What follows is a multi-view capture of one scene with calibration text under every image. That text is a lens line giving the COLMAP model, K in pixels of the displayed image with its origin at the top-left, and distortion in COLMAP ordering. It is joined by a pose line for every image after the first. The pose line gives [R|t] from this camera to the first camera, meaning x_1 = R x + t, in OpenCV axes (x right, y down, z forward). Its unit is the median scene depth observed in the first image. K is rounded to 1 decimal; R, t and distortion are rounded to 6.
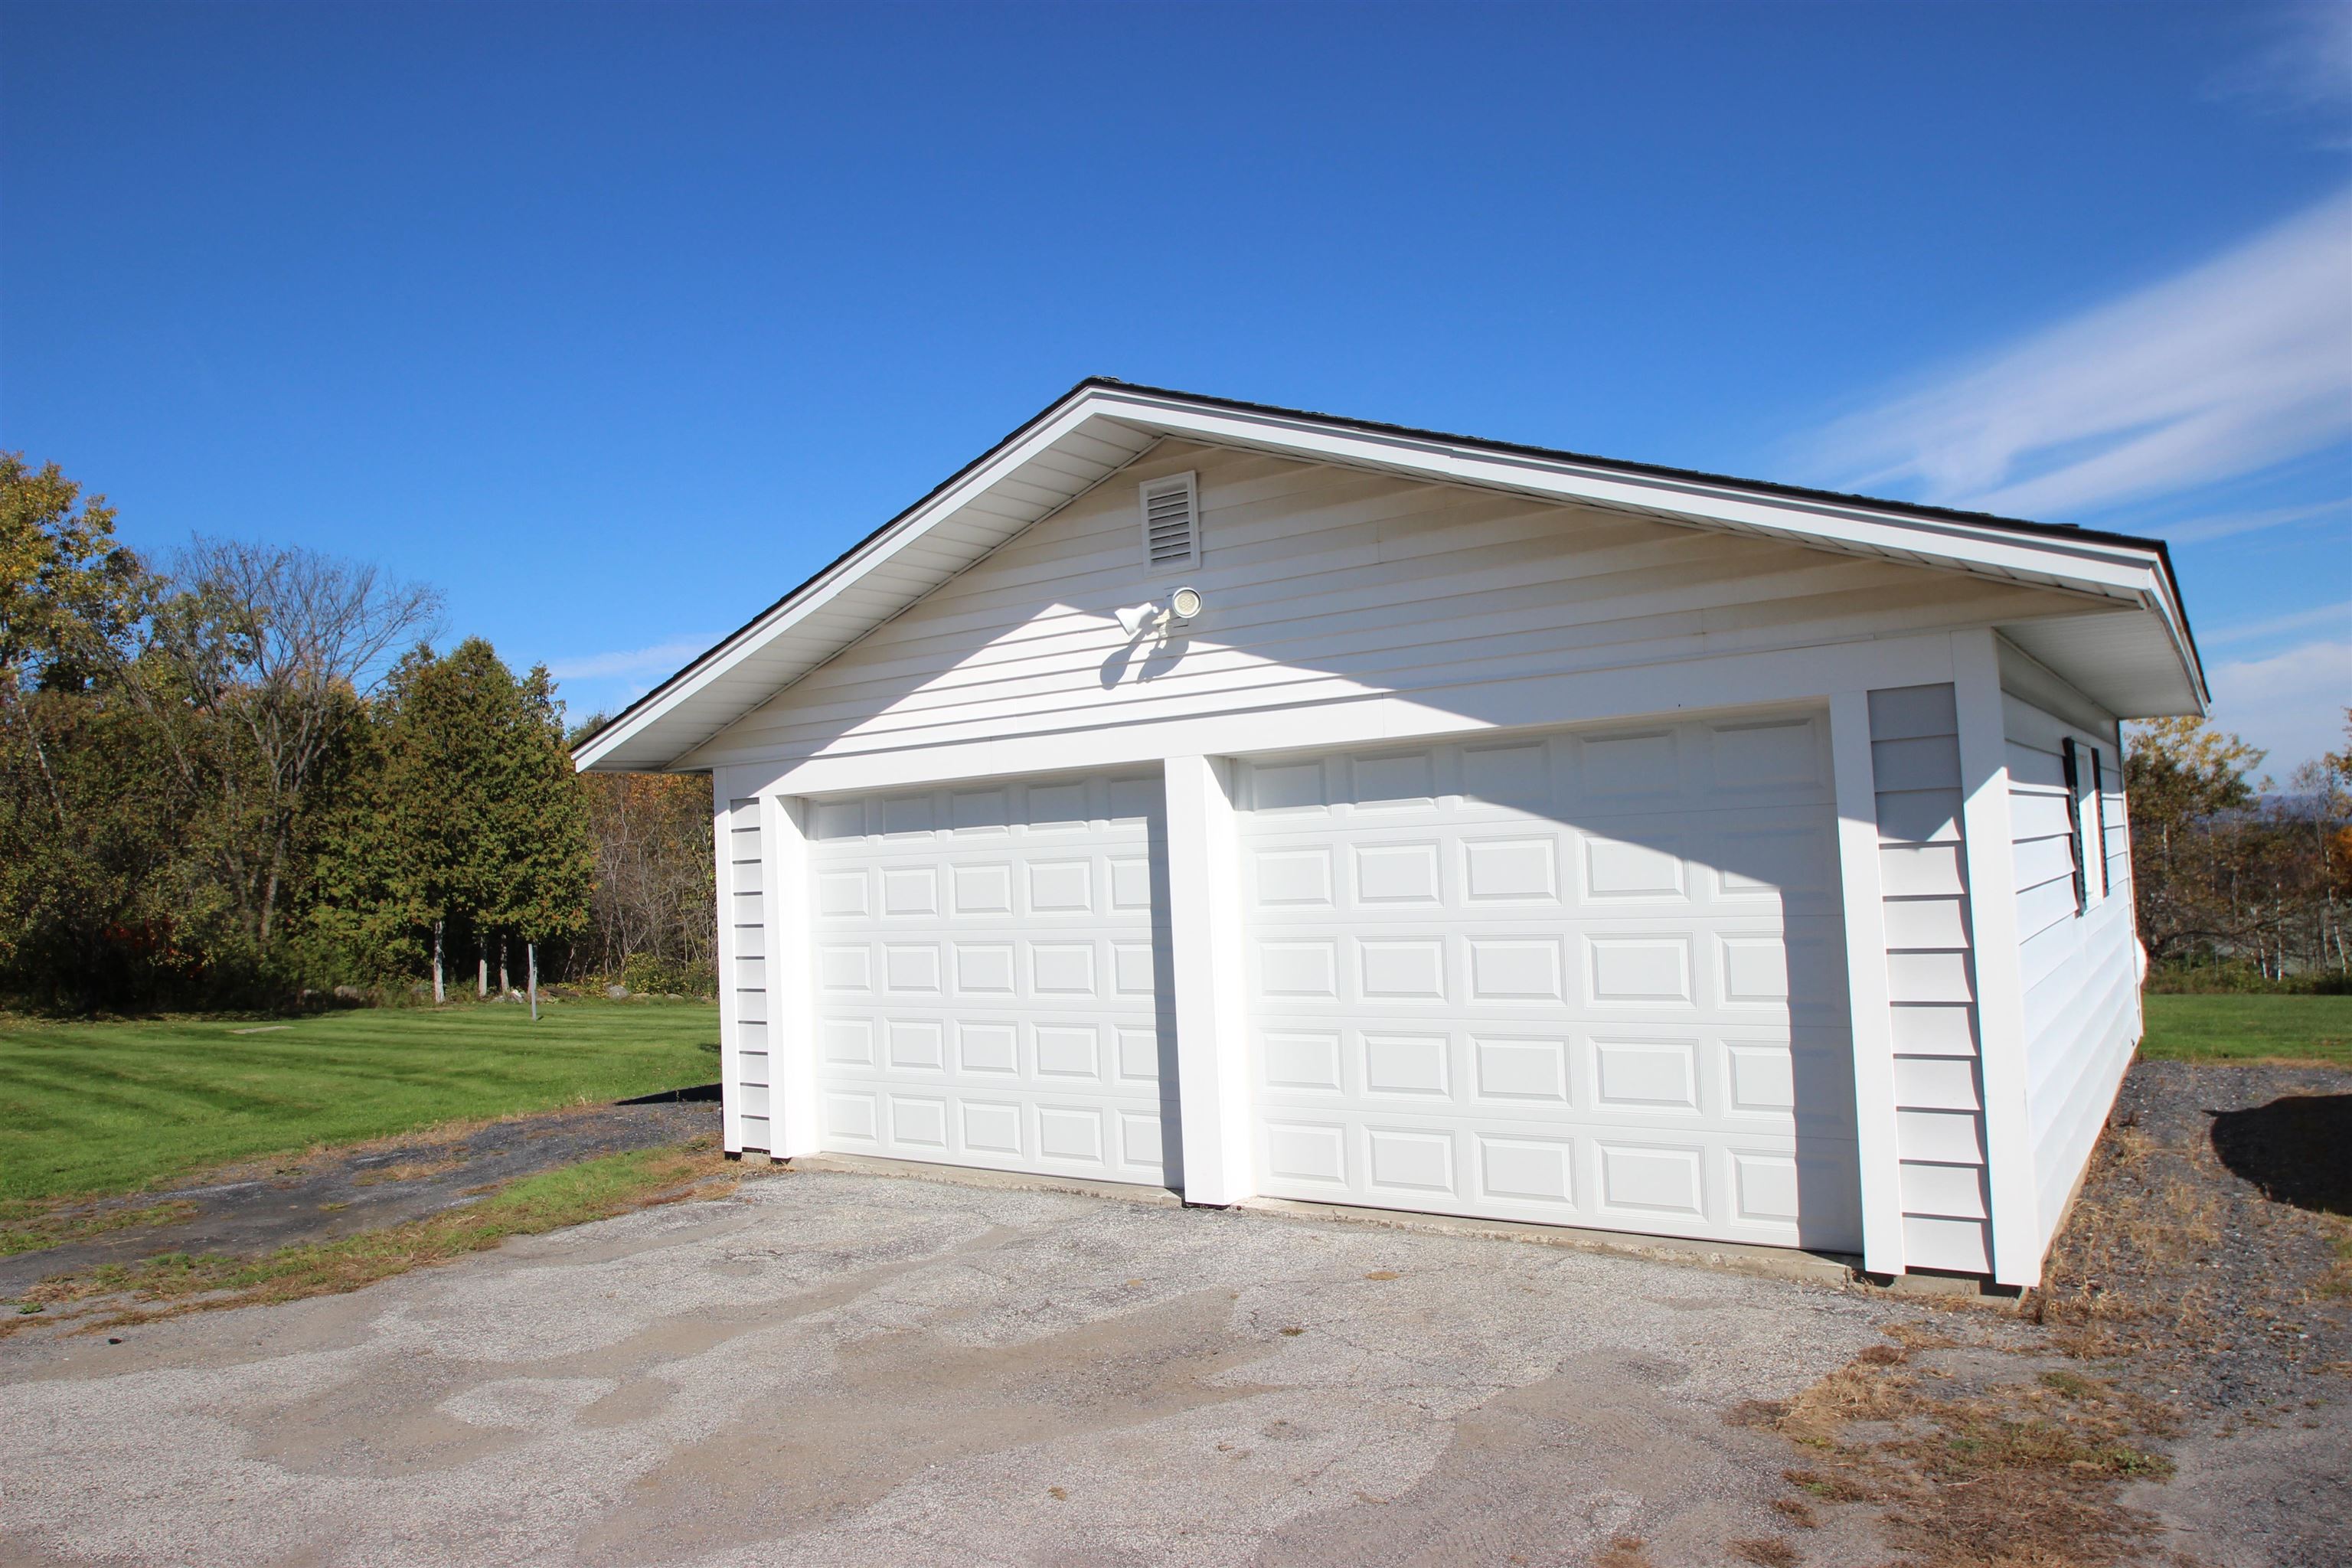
lens RADIAL K [[1565.2, 0, 1198.3], [0, 1565.2, 784.4], [0, 0, 1]] dist [-0.006714, -0.020201]
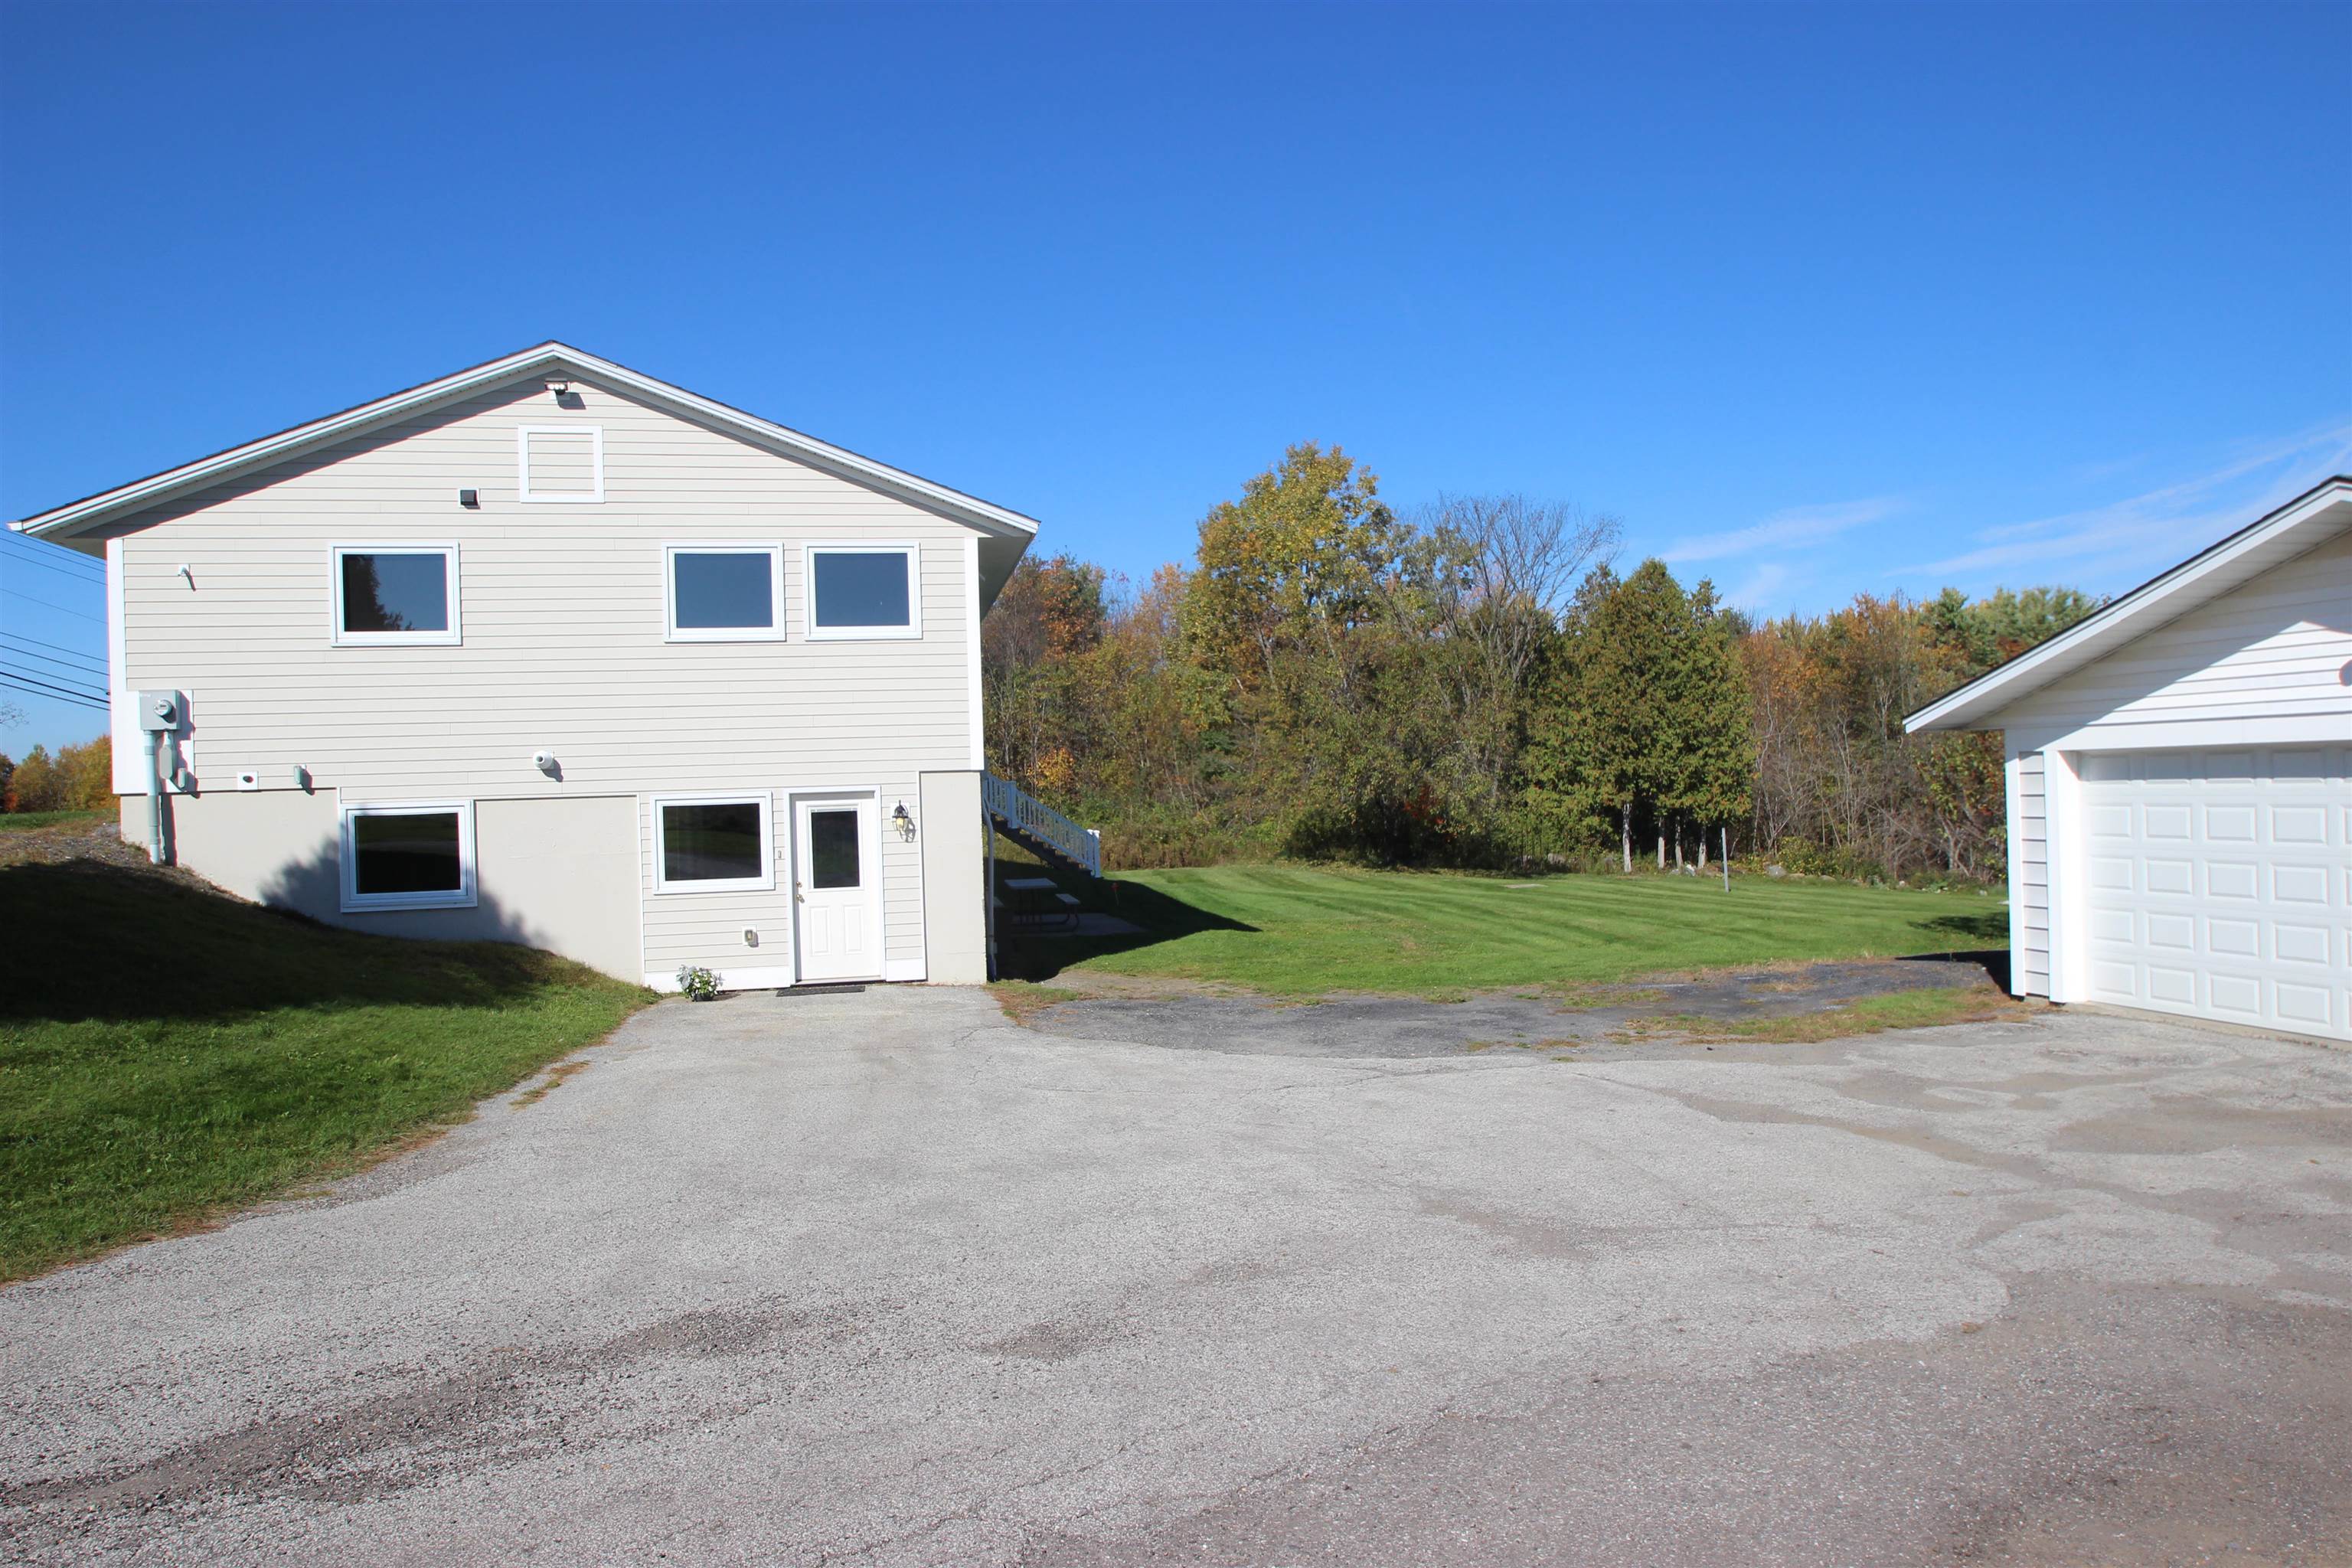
lens RADIAL K [[1565.2, 0, 1198.3], [0, 1565.2, 784.4], [0, 0, 1]] dist [-0.006714, -0.020201]
pose [[0.779767, 0.024058, -0.625607, 0.001790], [0.024563, 0.997316, 0.068968, -0.016275], [0.625588, -0.069146, 0.777084, -0.122374]]
